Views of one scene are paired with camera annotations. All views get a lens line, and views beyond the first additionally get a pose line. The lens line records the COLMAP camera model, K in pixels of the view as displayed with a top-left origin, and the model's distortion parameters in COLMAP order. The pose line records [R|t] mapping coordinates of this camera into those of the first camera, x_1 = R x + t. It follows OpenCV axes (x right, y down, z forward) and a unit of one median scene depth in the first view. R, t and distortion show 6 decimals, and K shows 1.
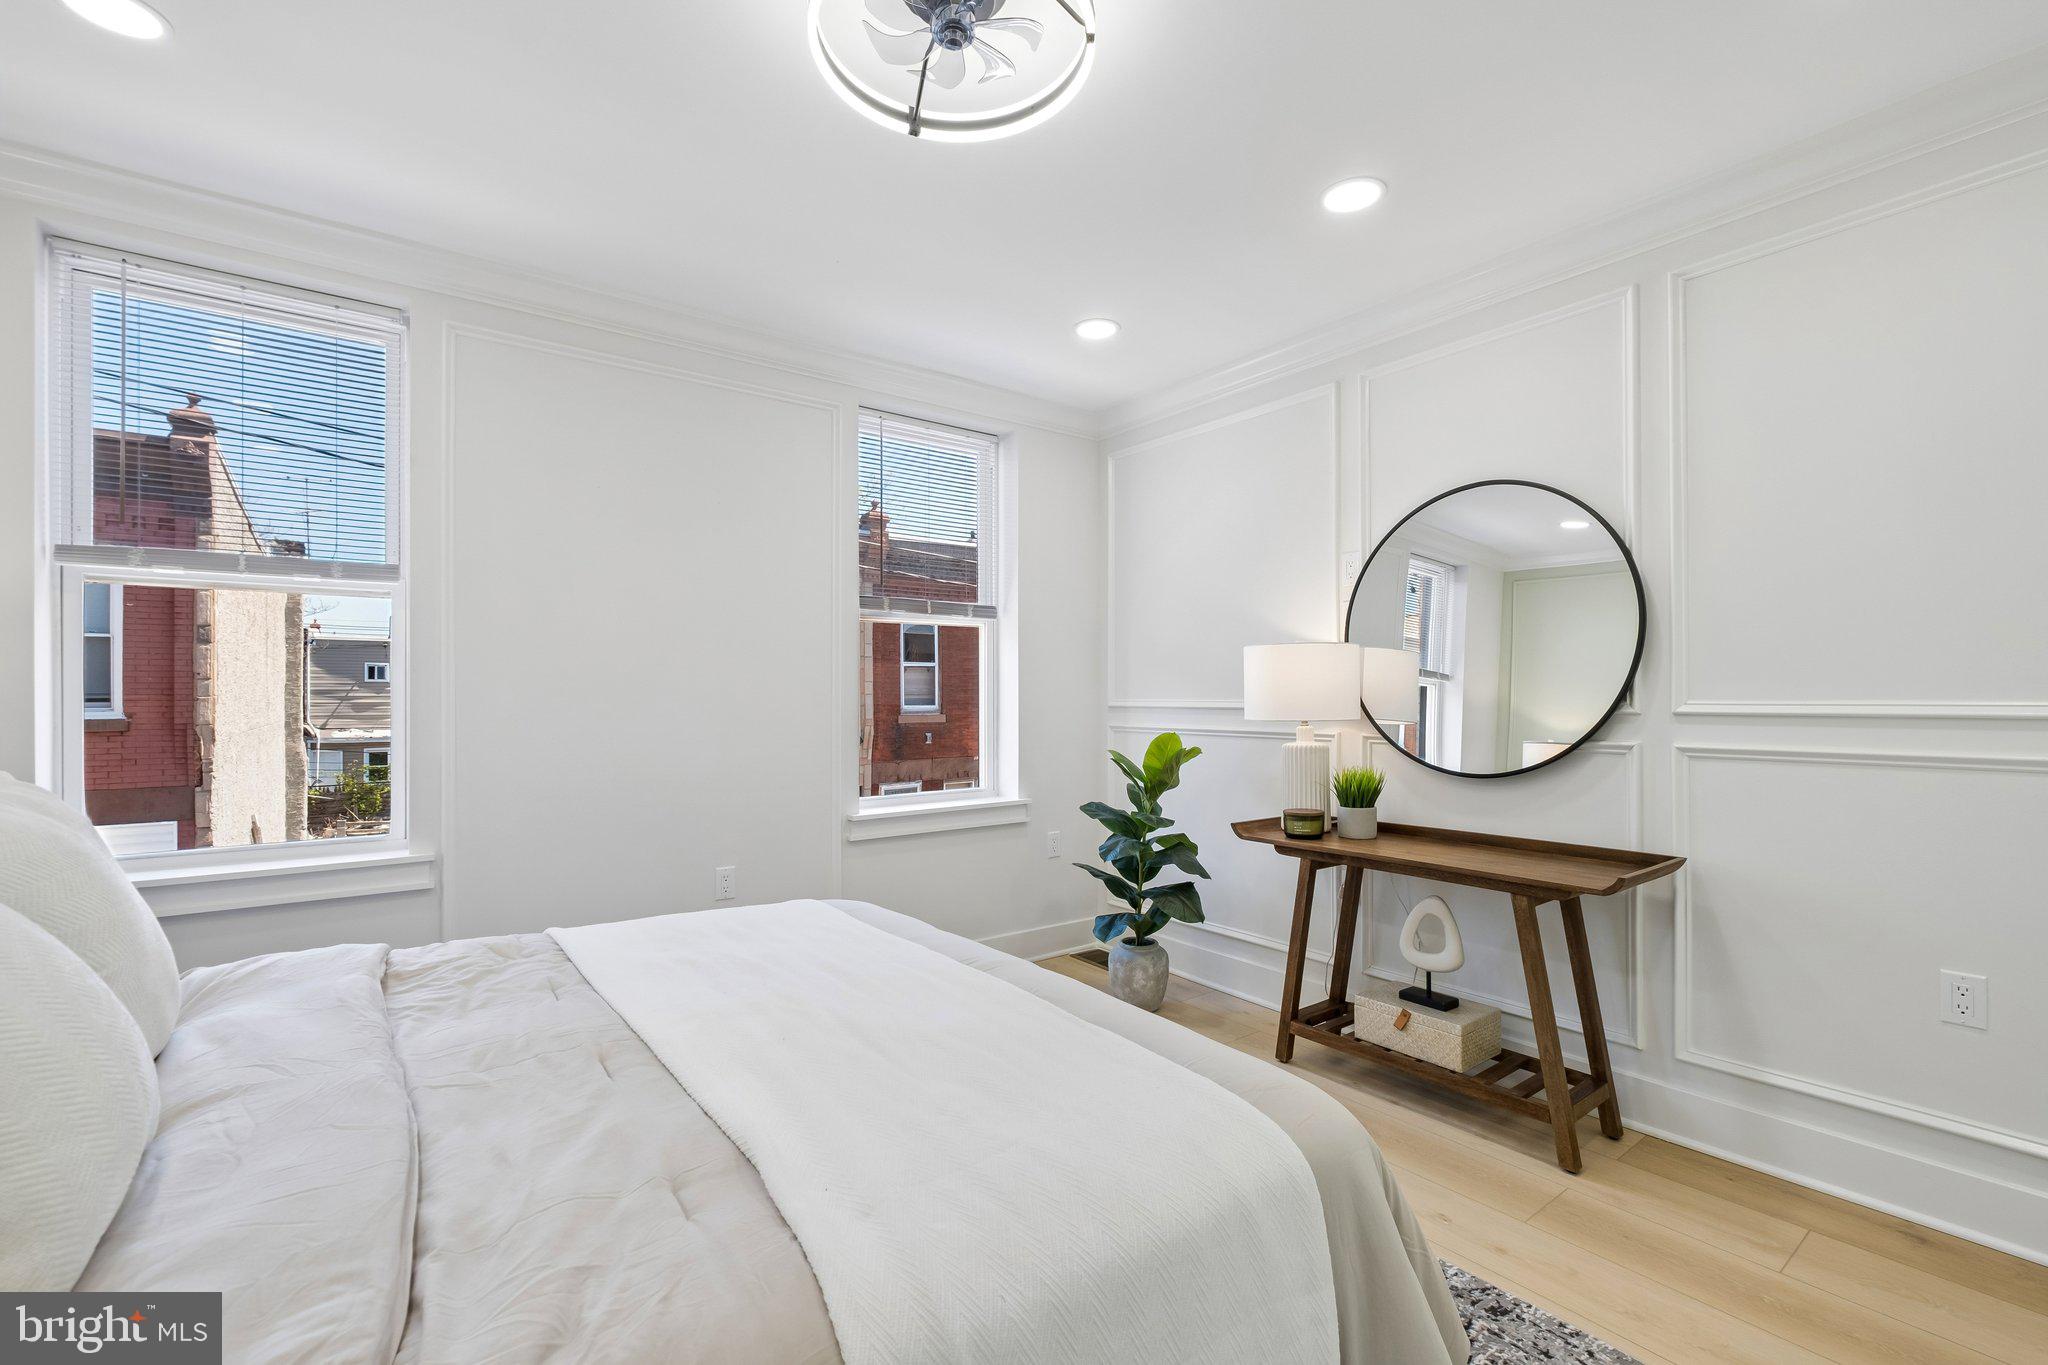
lens RADIAL K [[900.6, 0, 1021.7], [0, 900.6, 689.9], [0, 0, 1]] dist [-0.002424, -0.000132]
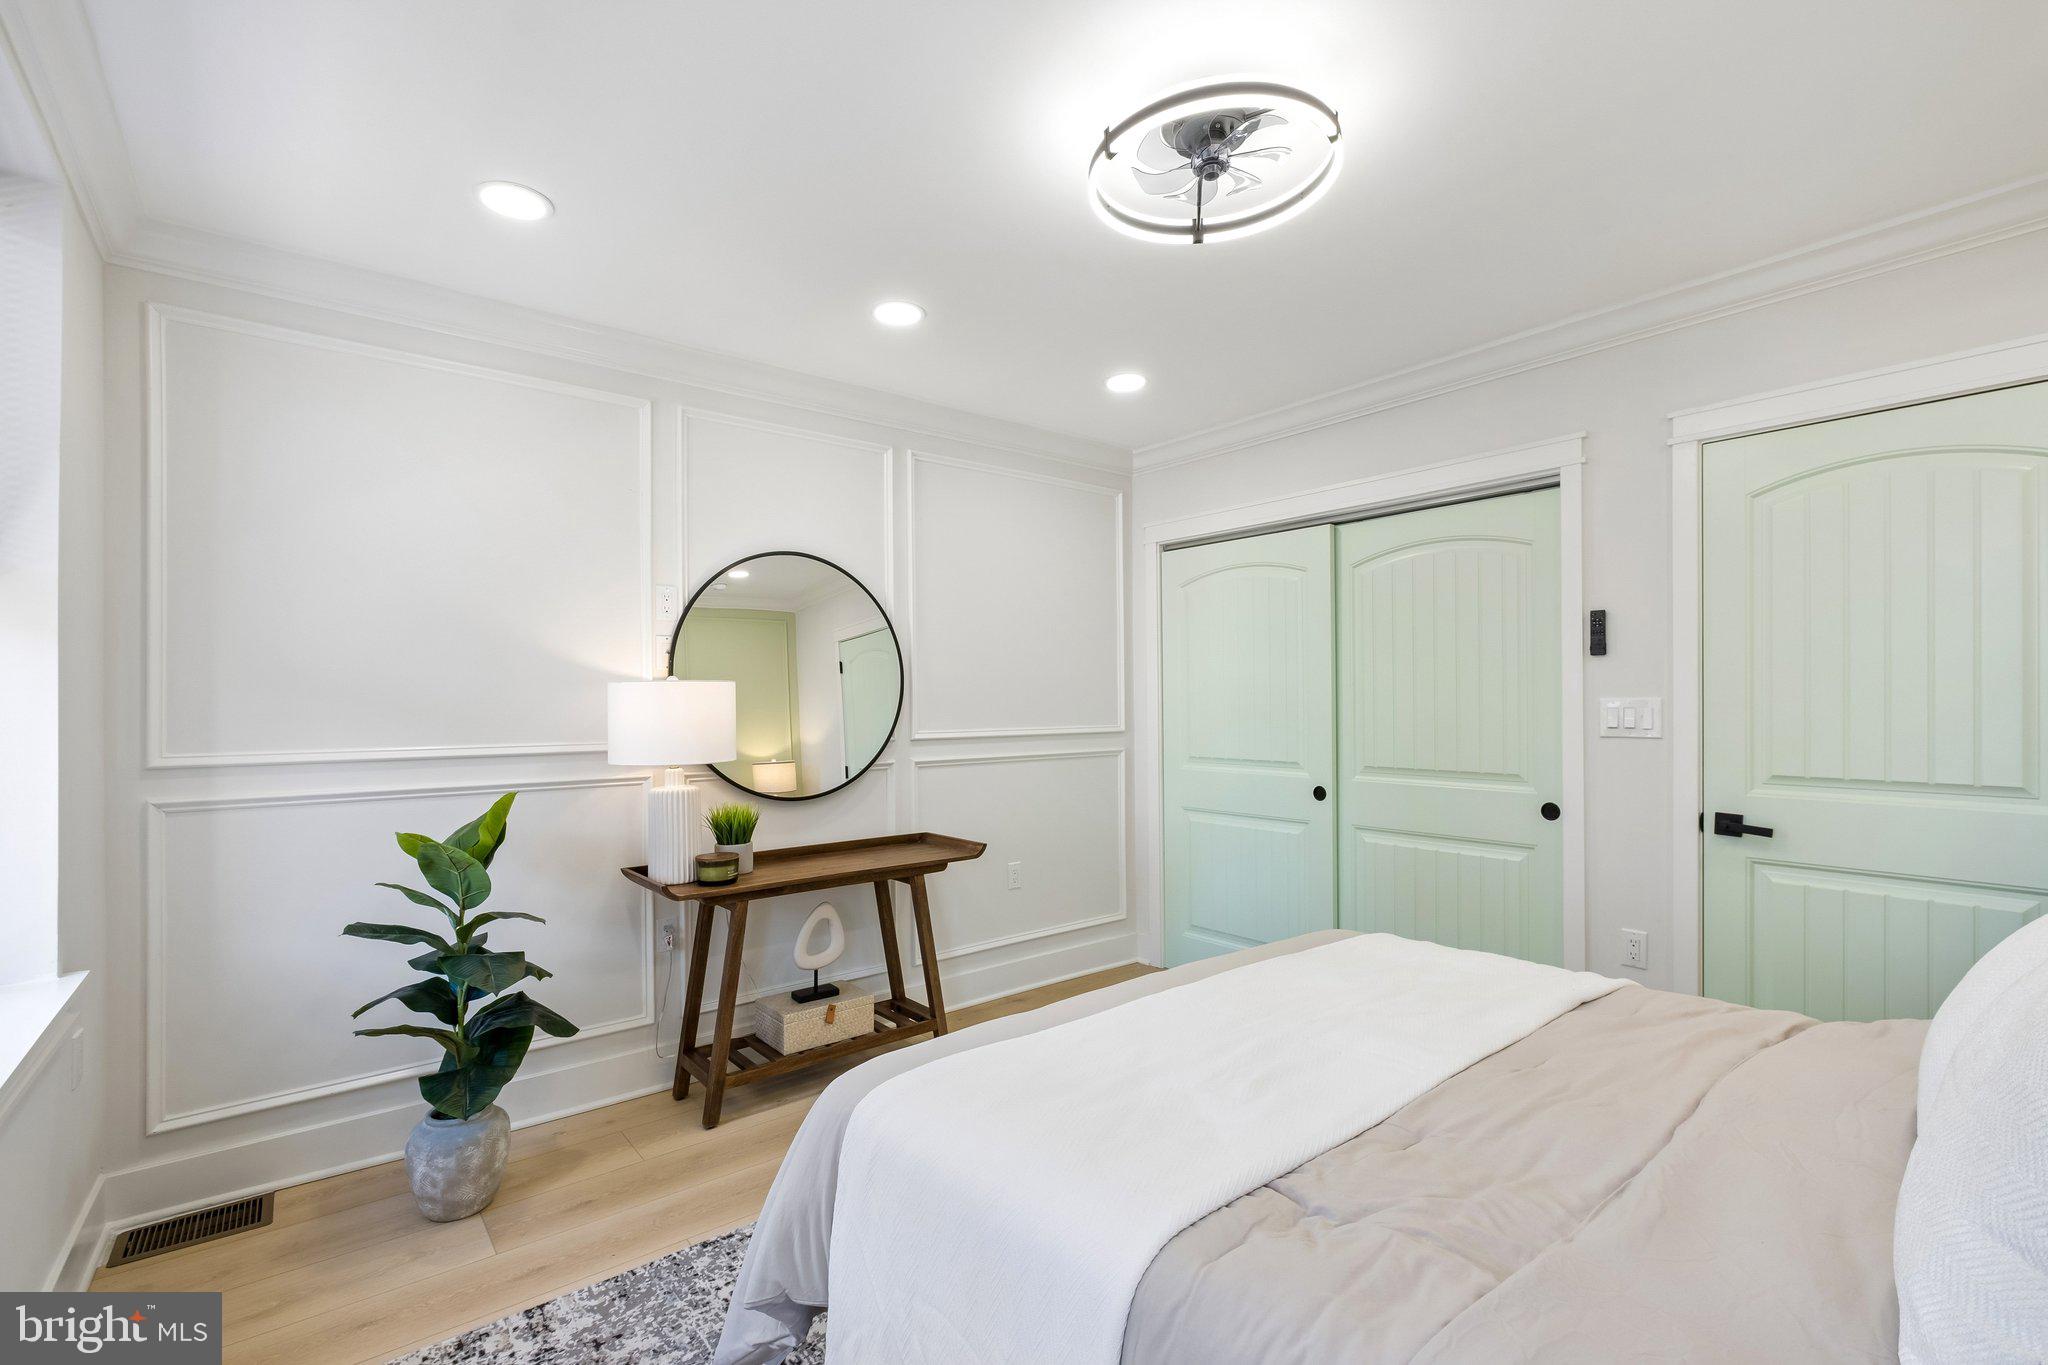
lens RADIAL K [[903.1, 0, 1027.7], [0, 903.1, 701.7], [0, 0, 1]] dist [0.000493, 0.000129]
pose [[-0.039715, 0.009046, 0.999170, -0.548506], [0.003594, 0.999954, -0.008910, -0.015872], [-0.999205, 0.003237, -0.039746, 0.583191]]
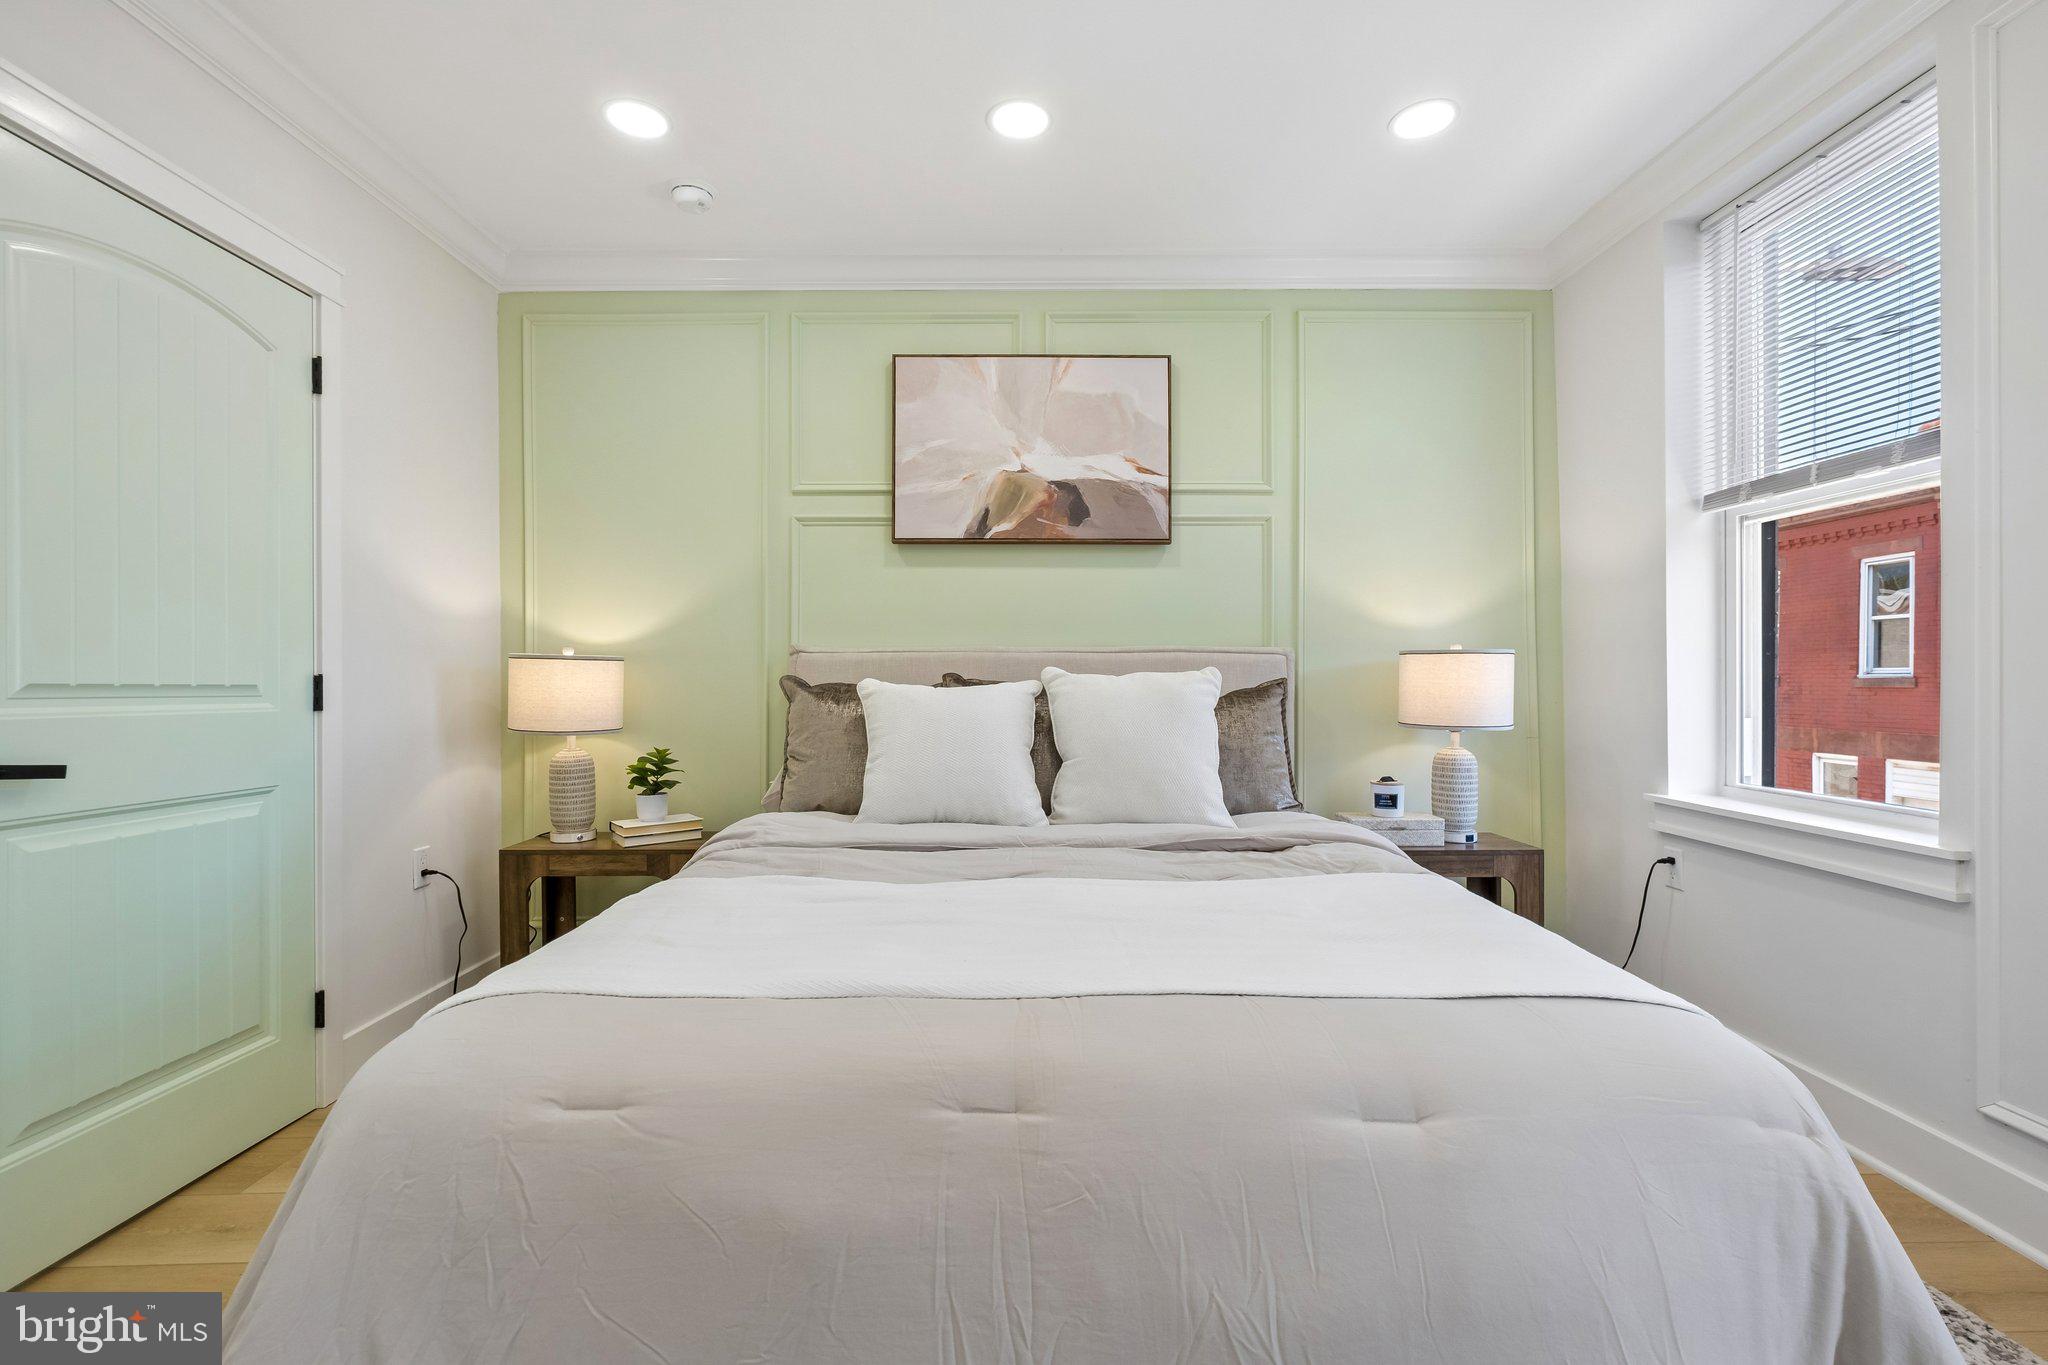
lens RADIAL K [[900.6, 0, 1021.7], [0, 900.6, 689.9], [0, 0, 1]] dist [-0.002424, -0.000132]
pose [[-0.595347, 0.011823, -0.803381, 0.216183], [0.006008, 0.999929, 0.010264, 0.040077], [0.803446, 0.001283, -0.595376, 0.633352]]
